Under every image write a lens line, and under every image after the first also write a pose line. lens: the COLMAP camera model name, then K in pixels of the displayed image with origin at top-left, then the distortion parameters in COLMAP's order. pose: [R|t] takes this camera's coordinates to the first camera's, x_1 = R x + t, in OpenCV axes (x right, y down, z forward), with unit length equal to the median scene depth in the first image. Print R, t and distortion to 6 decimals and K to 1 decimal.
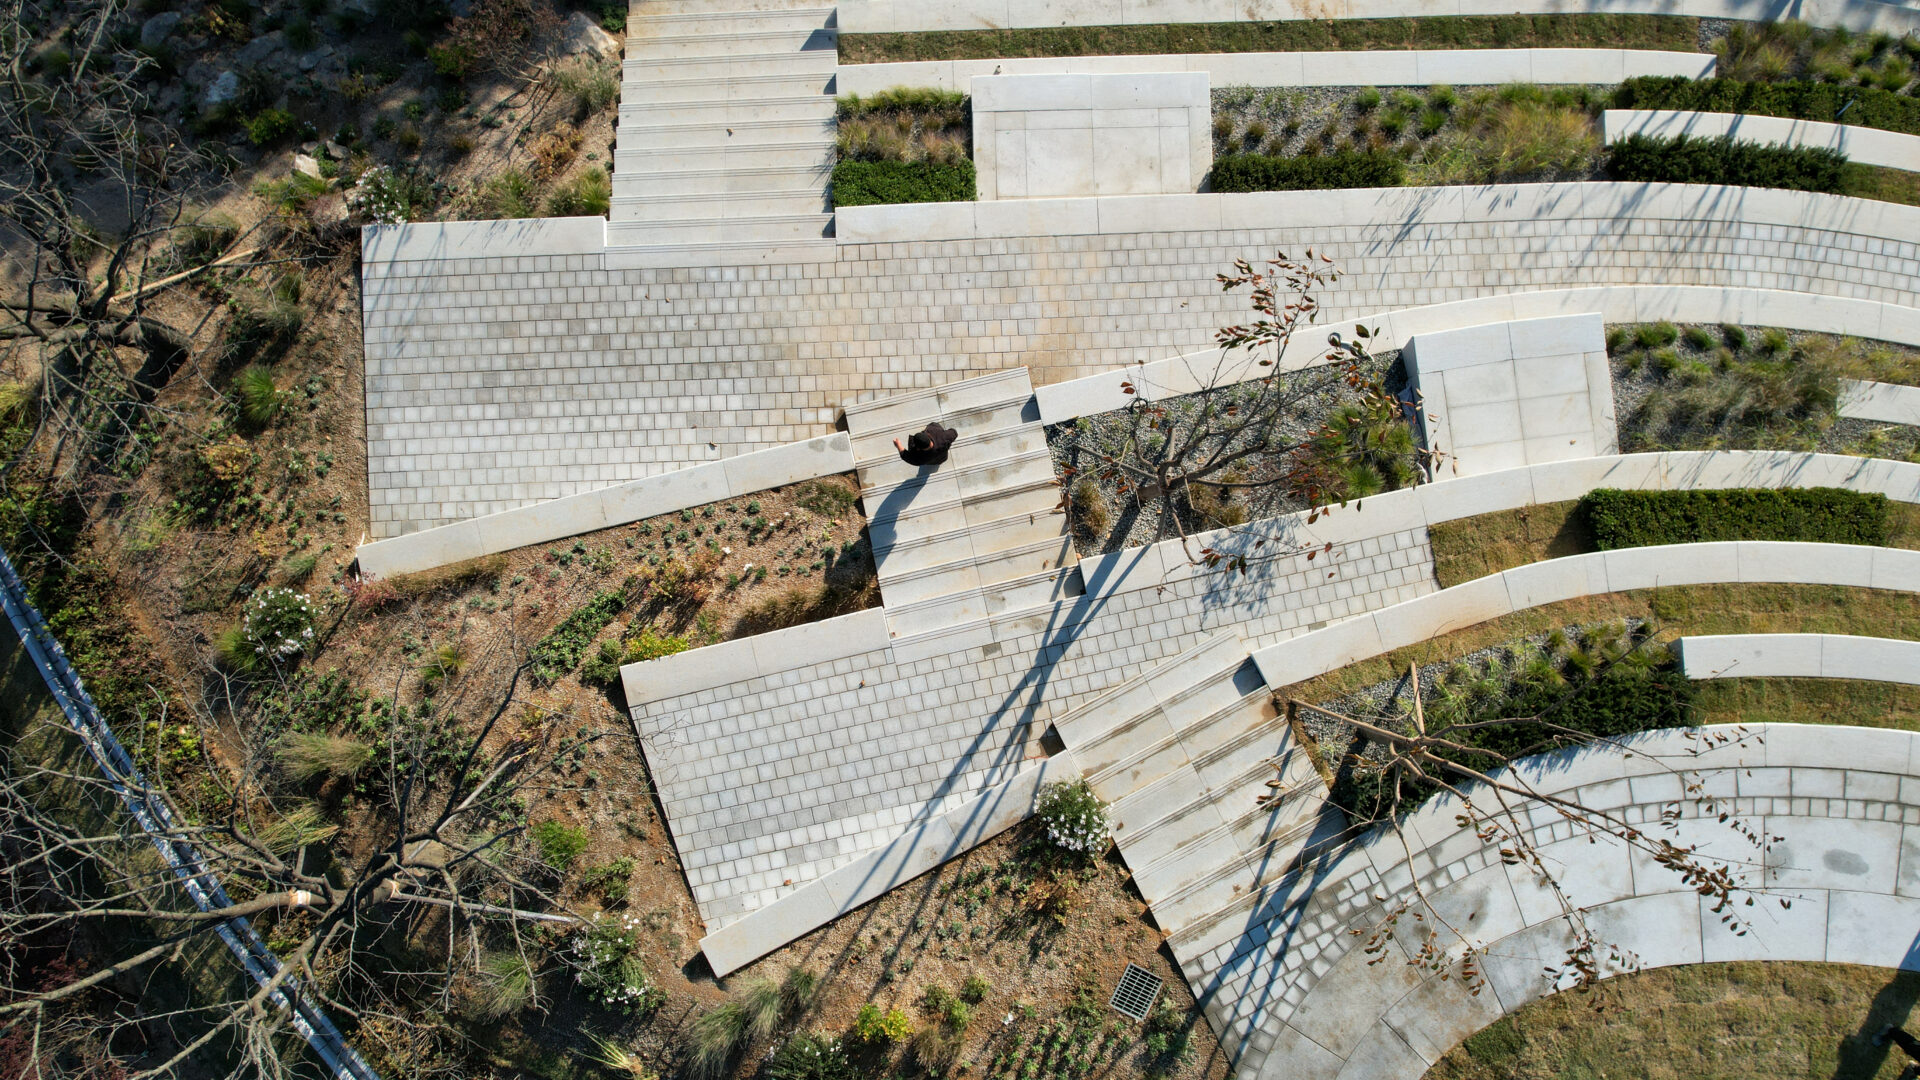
lens RADIAL K [[1231.6, 0, 964.5], [0, 1231.6, 538.7], [0, 0, 1]] dist [-0.036576, 0.000618]
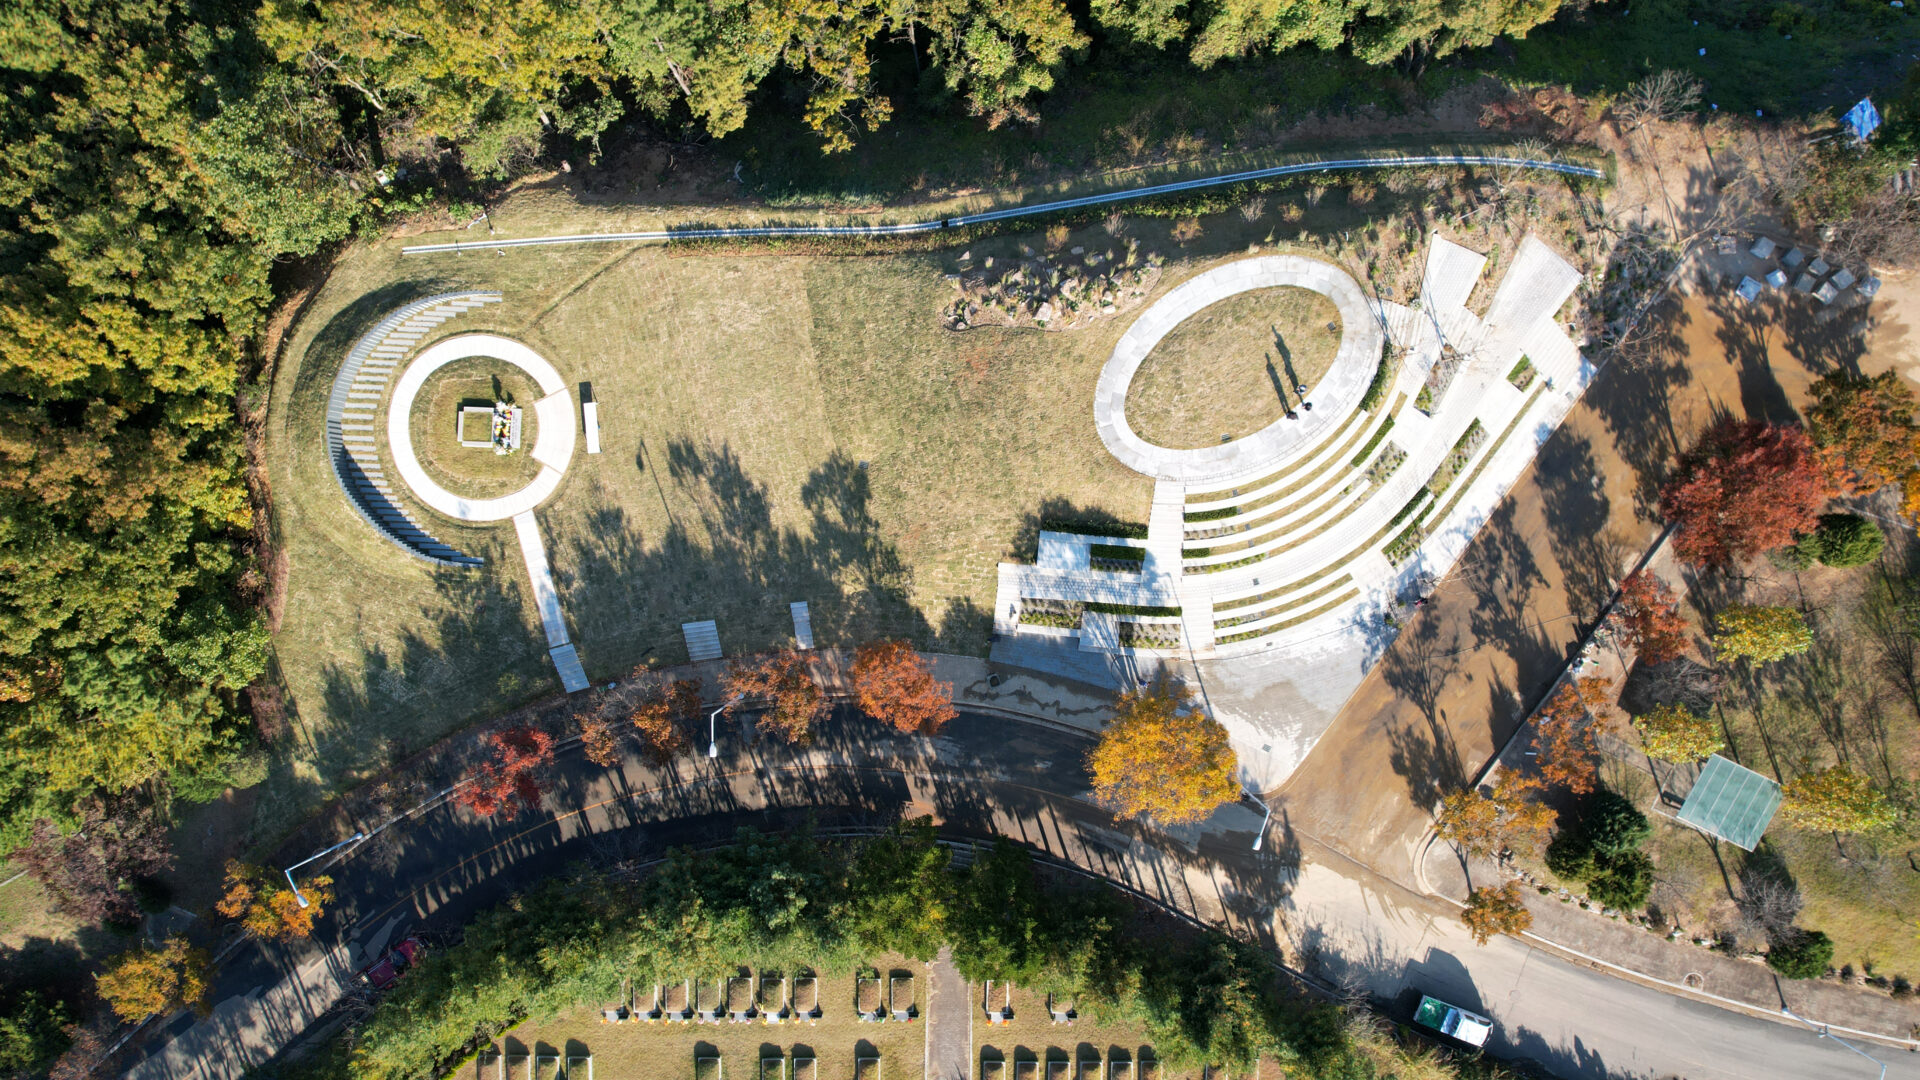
lens RADIAL K [[1231.6, 0, 953.7], [0, 1231.6, 537.6], [0, 0, 1]] dist [-0.036576, 0.000618]
pose [[-0.645862, 0.763432, -0.005761, 2.030857], [-0.763386, -0.645887, -0.008527, 1.074827], [-0.010230, -0.001110, 0.999947, -3.991739]]
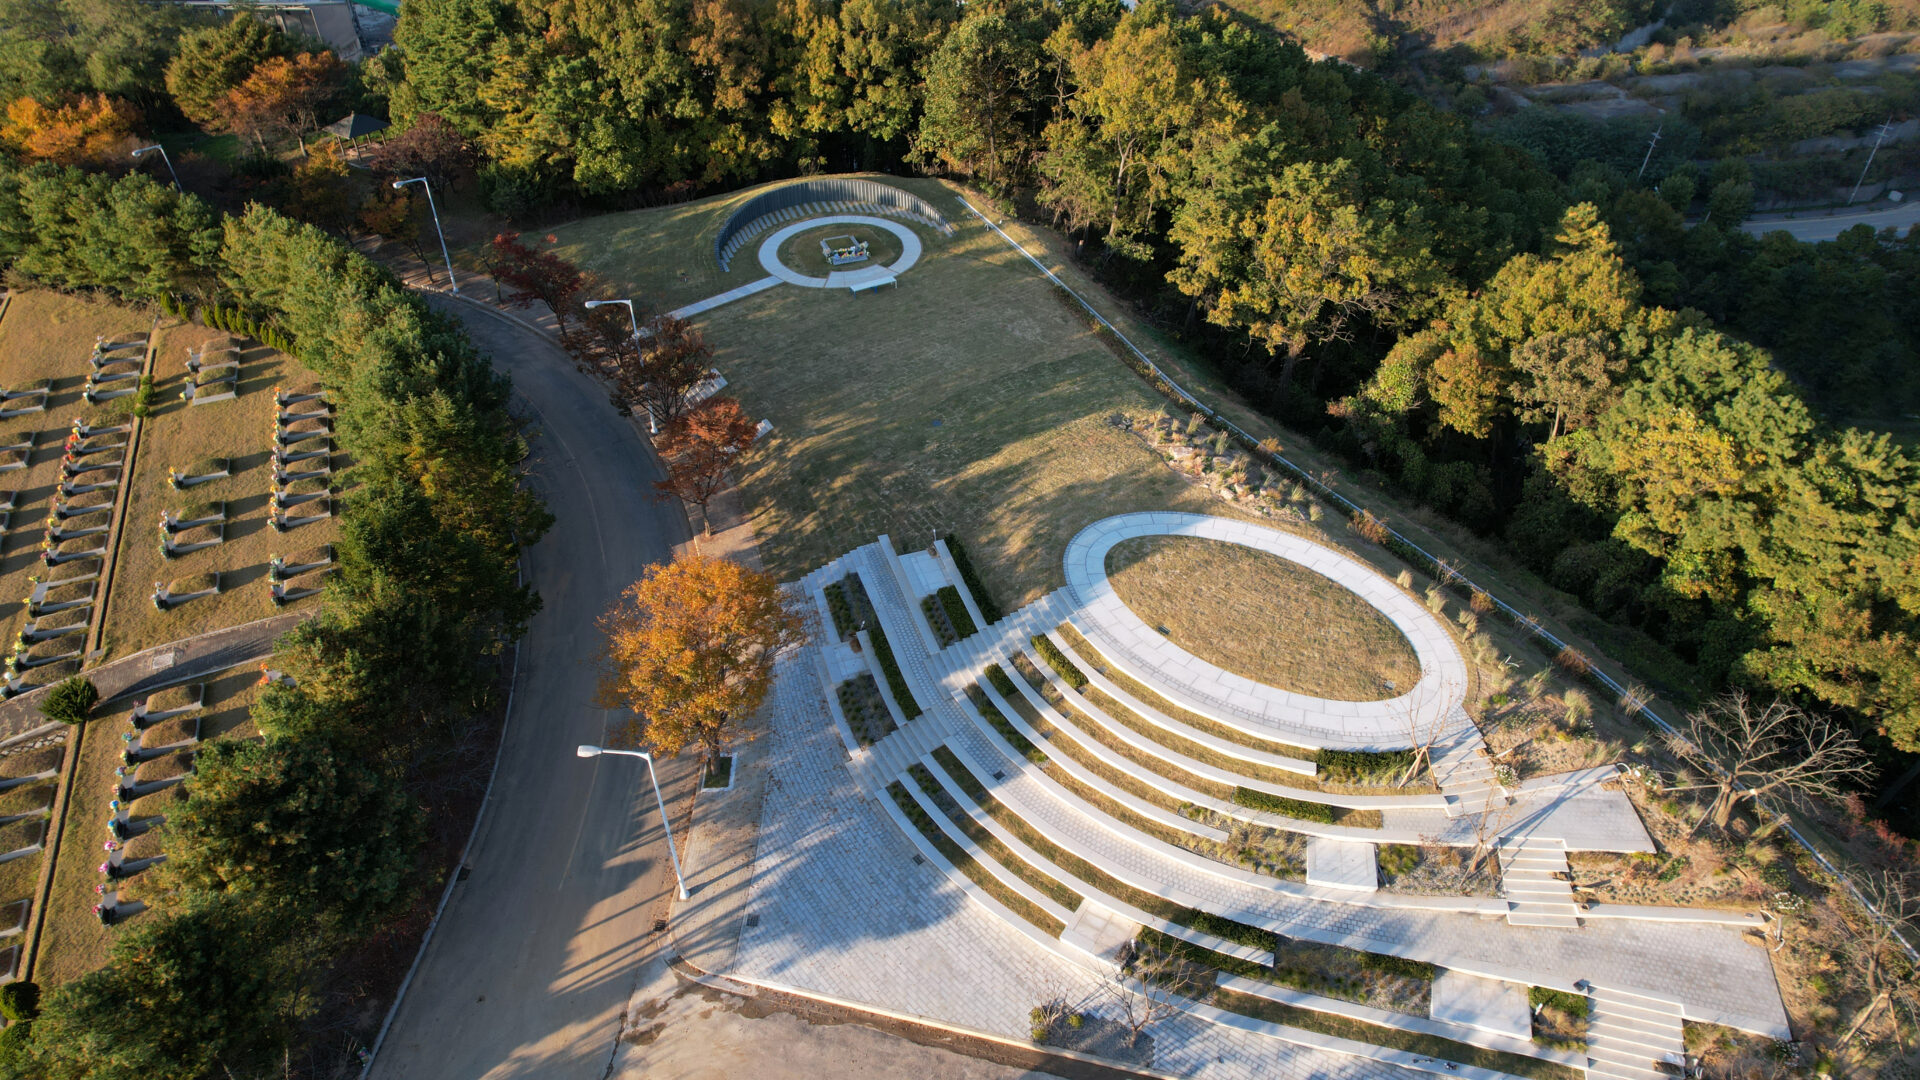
lens RADIAL K [[1231.6, 0, 974.5], [0, 1231.6, 533.8], [0, 0, 1]] dist [-0.036576, 0.000618]
pose [[-0.957679, -0.170017, 0.232262, 0.754384], [0.287764, -0.584007, 0.759031, -2.151540], [0.006595, 0.793744, 0.608216, -1.426750]]
